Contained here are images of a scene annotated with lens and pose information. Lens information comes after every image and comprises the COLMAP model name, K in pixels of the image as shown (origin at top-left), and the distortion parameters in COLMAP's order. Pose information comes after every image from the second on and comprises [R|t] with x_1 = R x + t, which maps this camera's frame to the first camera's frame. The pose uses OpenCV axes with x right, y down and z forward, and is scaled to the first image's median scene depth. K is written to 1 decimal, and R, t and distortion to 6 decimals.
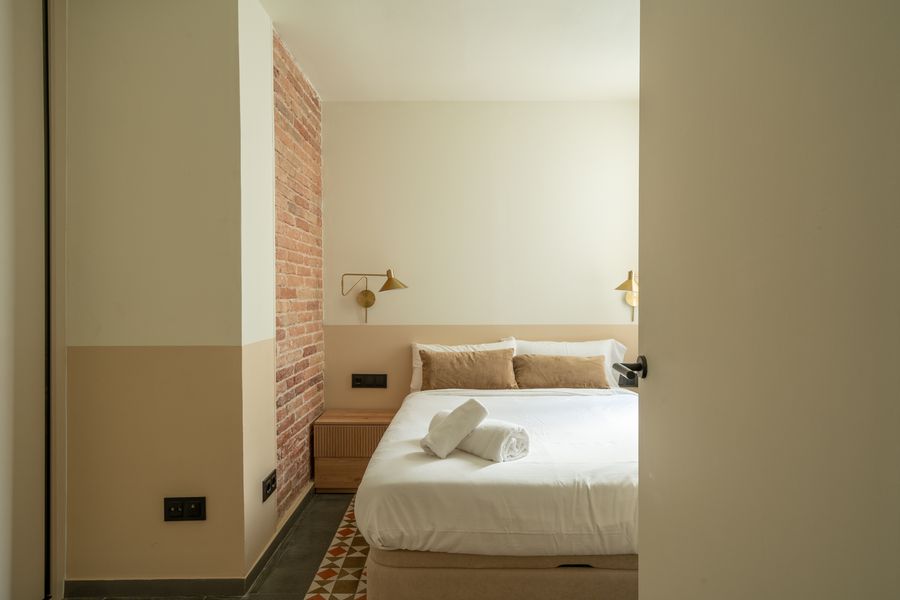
lens RADIAL K [[521.1, 0, 462.1], [0, 521.1, 299.1], [0, 0, 1]] dist [0.001373, 0.000910]
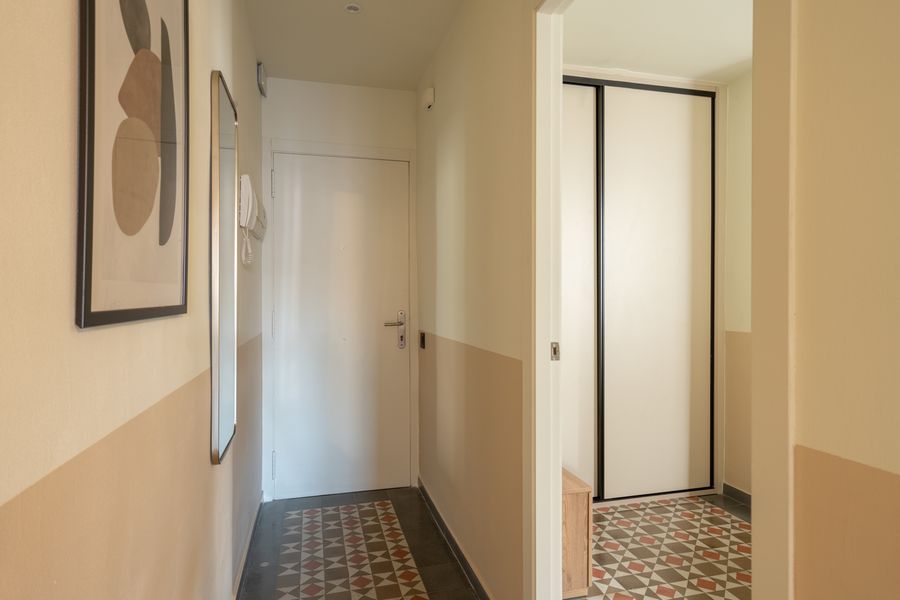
lens RADIAL K [[521.1, 0, 447.3], [0, 521.1, 294.8], [0, 0, 1]] dist [0.001373, 0.000910]
pose [[0.240077, 0.000687, -0.970754, 0.352955], [-0.010206, 0.999946, -0.001816, -0.002429], [0.970700, 0.010344, 0.240071, -0.108453]]
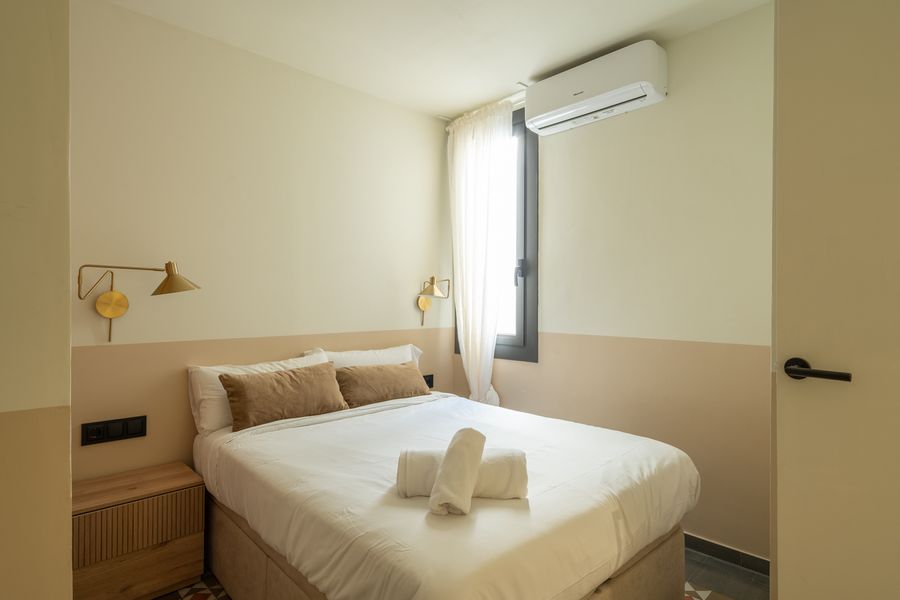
lens RADIAL K [[478.5, 0, 457.7], [0, 478.5, 296.3], [0, 0, 1]] dist [0.002976, -0.002441]
pose [[0.726395, 0.008029, 0.687231, -0.311275], [0.004321, 0.999859, -0.016249, 0.000554], [-0.687264, 0.014773, 0.726257, 0.295173]]
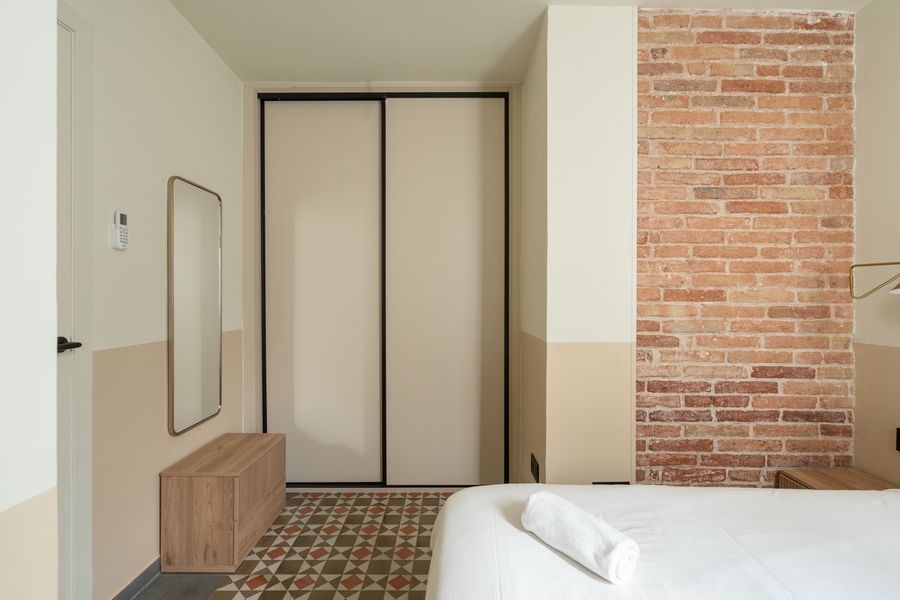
lens RADIAL K [[420.4, 0, 449.2], [0, 420.4, 301.2], [0, 0, 1]] dist [-0.009648, 0.003761]
pose [[-0.014148, 0.003831, -0.999893, 0.314006], [-0.014114, 0.999892, 0.004031, 0.001682], [0.999800, 0.014169, -0.014092, 0.534700]]
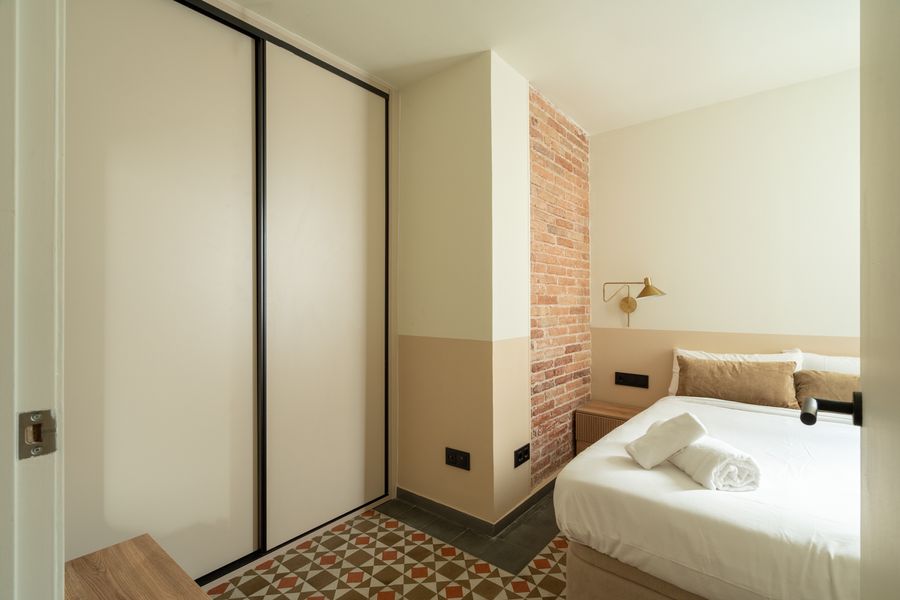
lens RADIAL K [[420.4, 0, 461.1], [0, 420.4, 299.9], [0, 0, 1]] dist [-0.009648, 0.003761]
pose [[0.776397, -0.002210, -0.630240, 0.110938], [-0.004791, 0.999944, -0.009409, -0.001041], [0.630225, 0.010325, 0.776344, 0.100278]]
